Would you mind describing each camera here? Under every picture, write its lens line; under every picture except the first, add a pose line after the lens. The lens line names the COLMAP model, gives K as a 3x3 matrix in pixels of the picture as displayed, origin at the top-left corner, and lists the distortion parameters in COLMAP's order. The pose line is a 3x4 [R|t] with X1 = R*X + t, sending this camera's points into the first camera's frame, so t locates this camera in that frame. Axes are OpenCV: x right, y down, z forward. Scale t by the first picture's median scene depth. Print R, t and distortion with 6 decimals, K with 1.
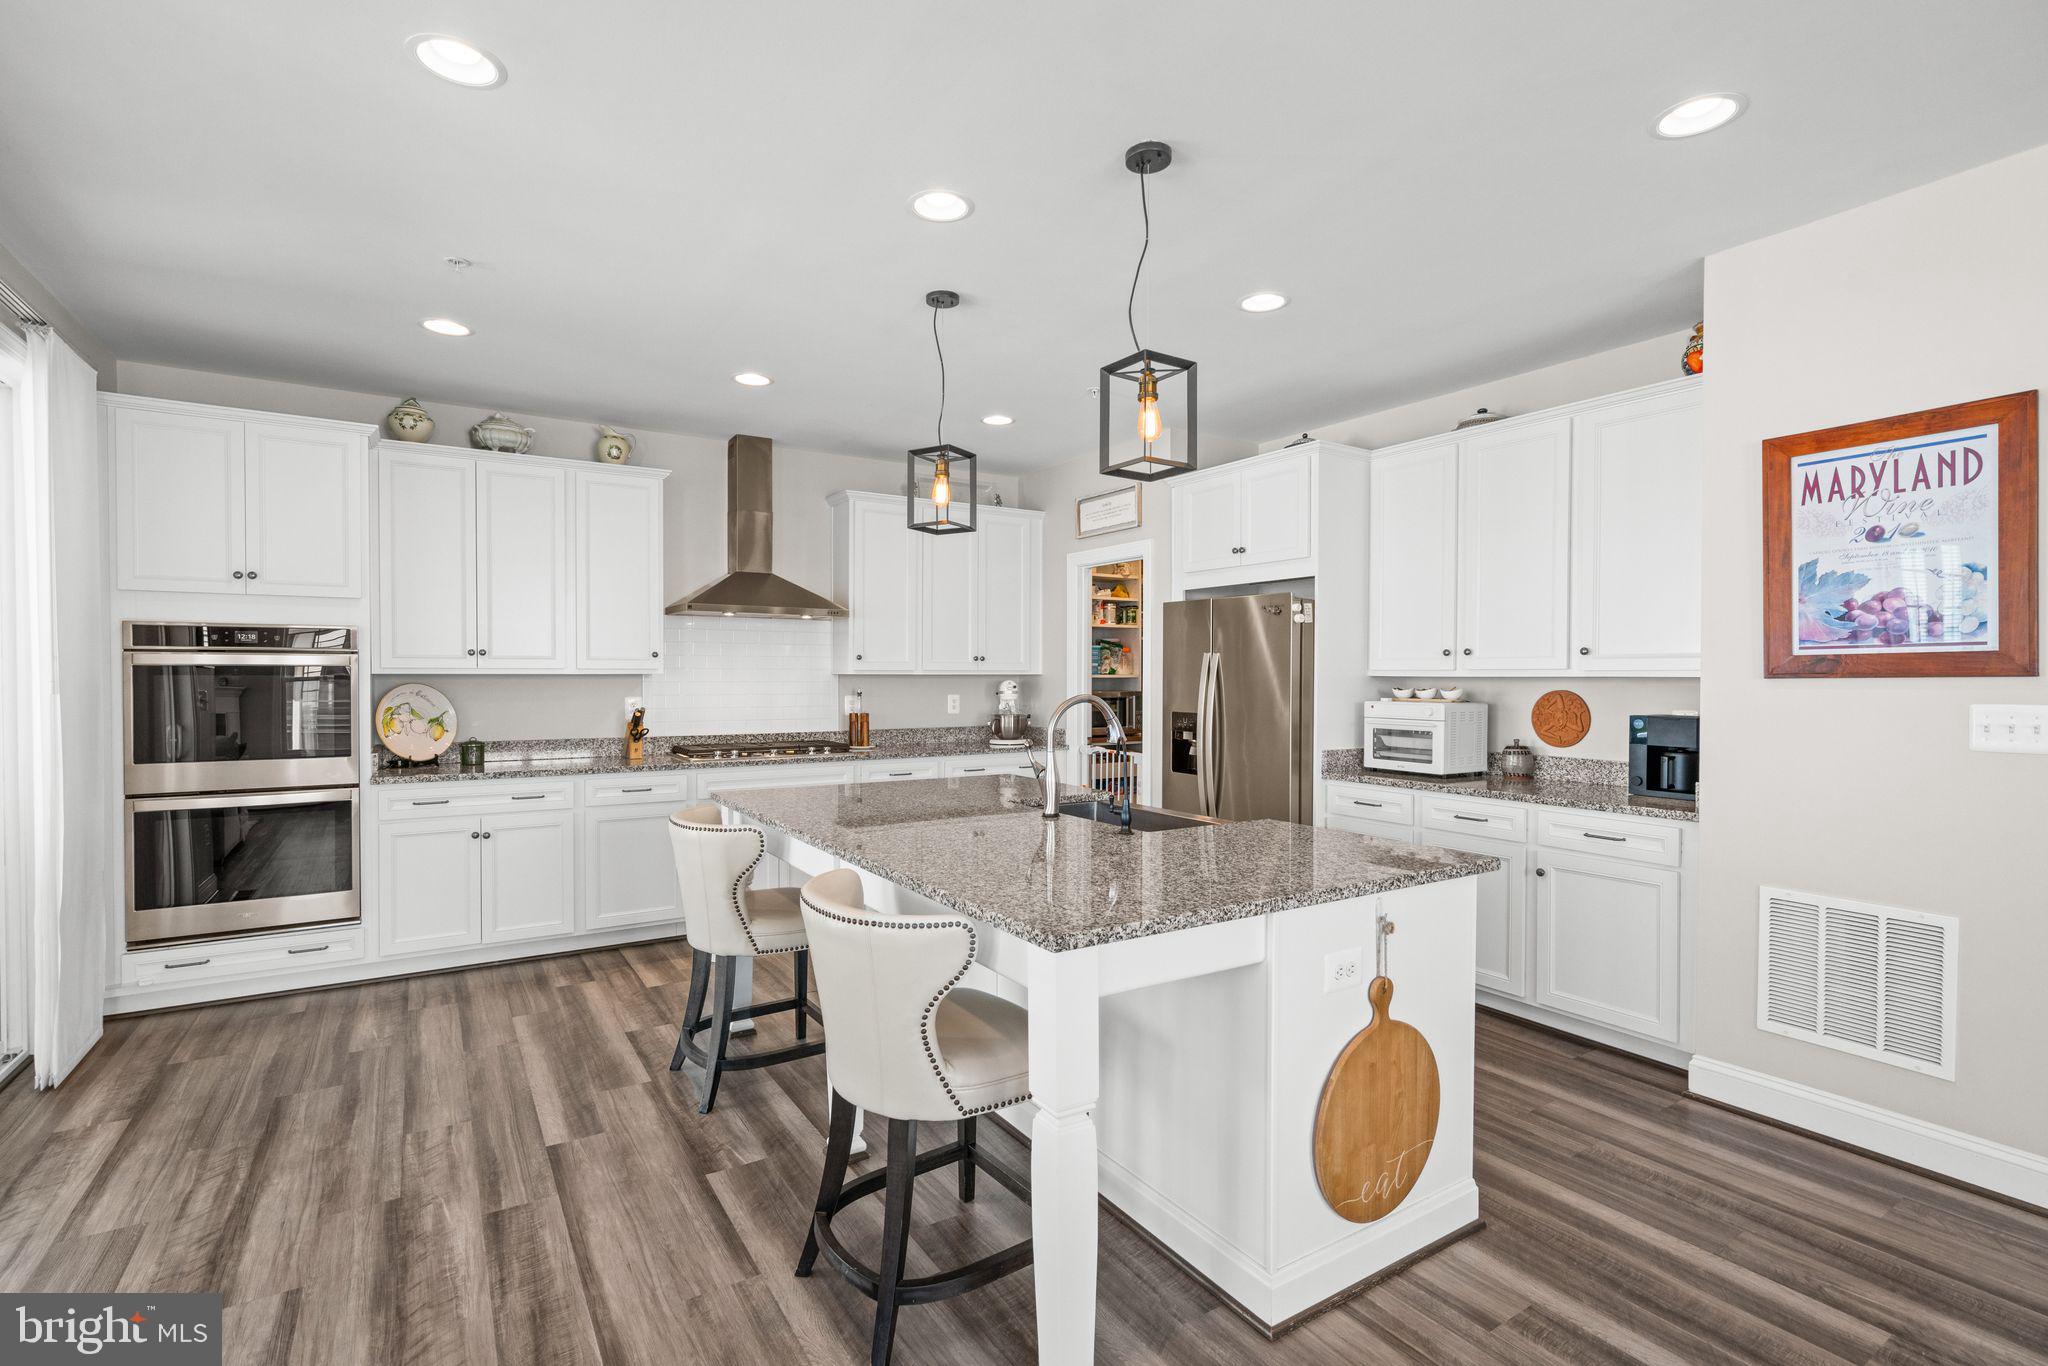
lens RADIAL K [[942.1, 0, 1018.0], [0, 942.1, 686.2], [0, 0, 1]] dist [-0.011593, 0.005237]
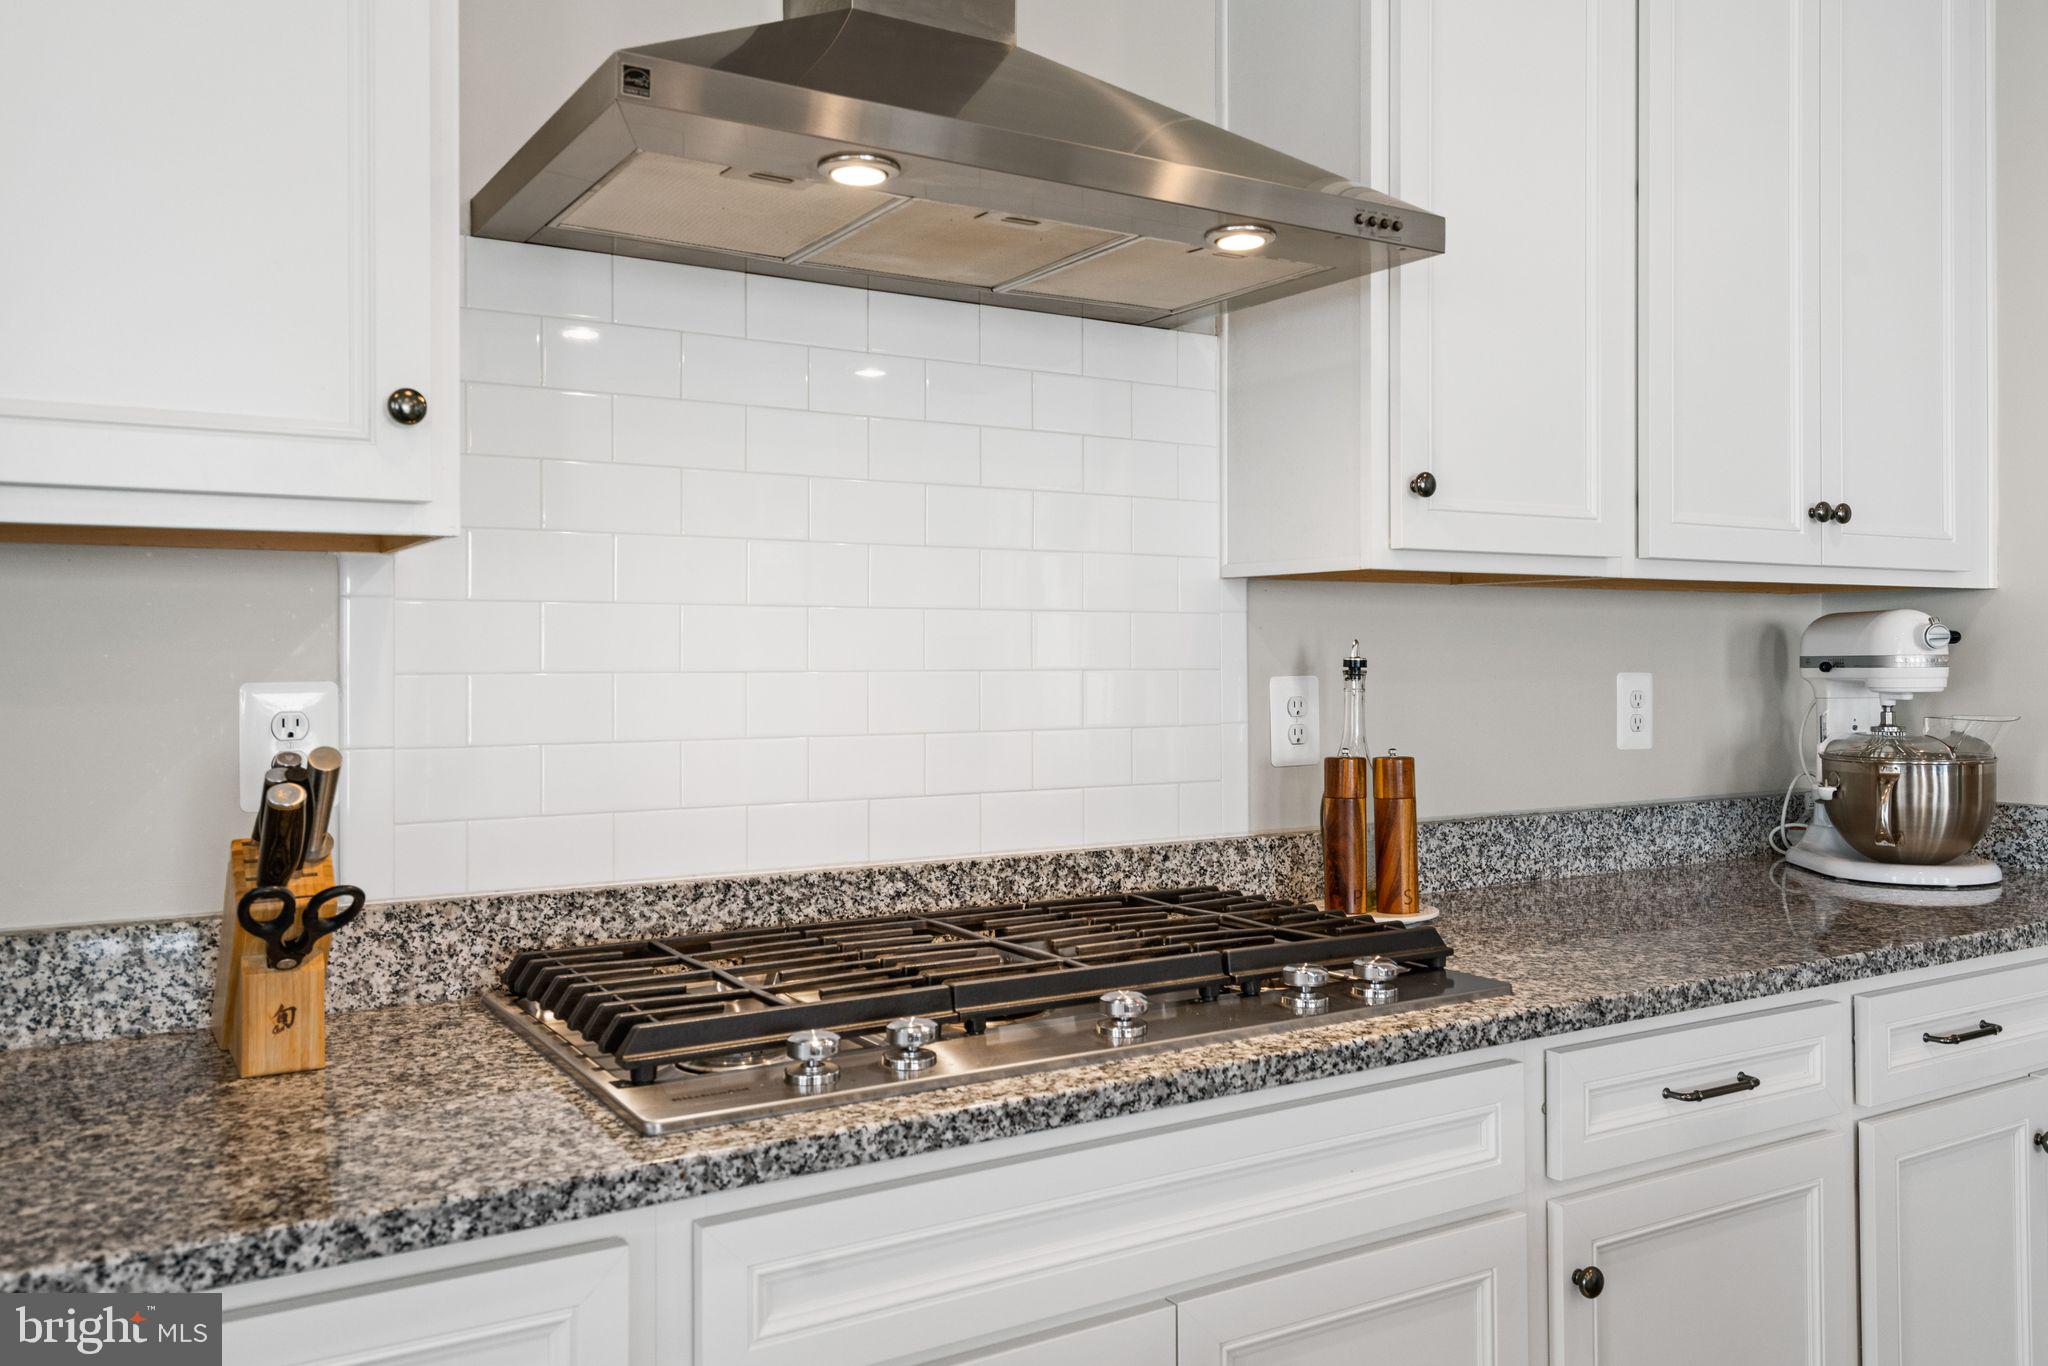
lens RADIAL K [[1594.4, 0, 1030.2], [0, 1594.4, 661.9], [0, 0, 1]] dist [0.014413, 0.006556]
pose [[0.999950, -0.004832, -0.008796, -0.239779], [0.004758, 0.999954, -0.008347, 0.009695], [0.008836, 0.008304, 0.999926, 0.629684]]
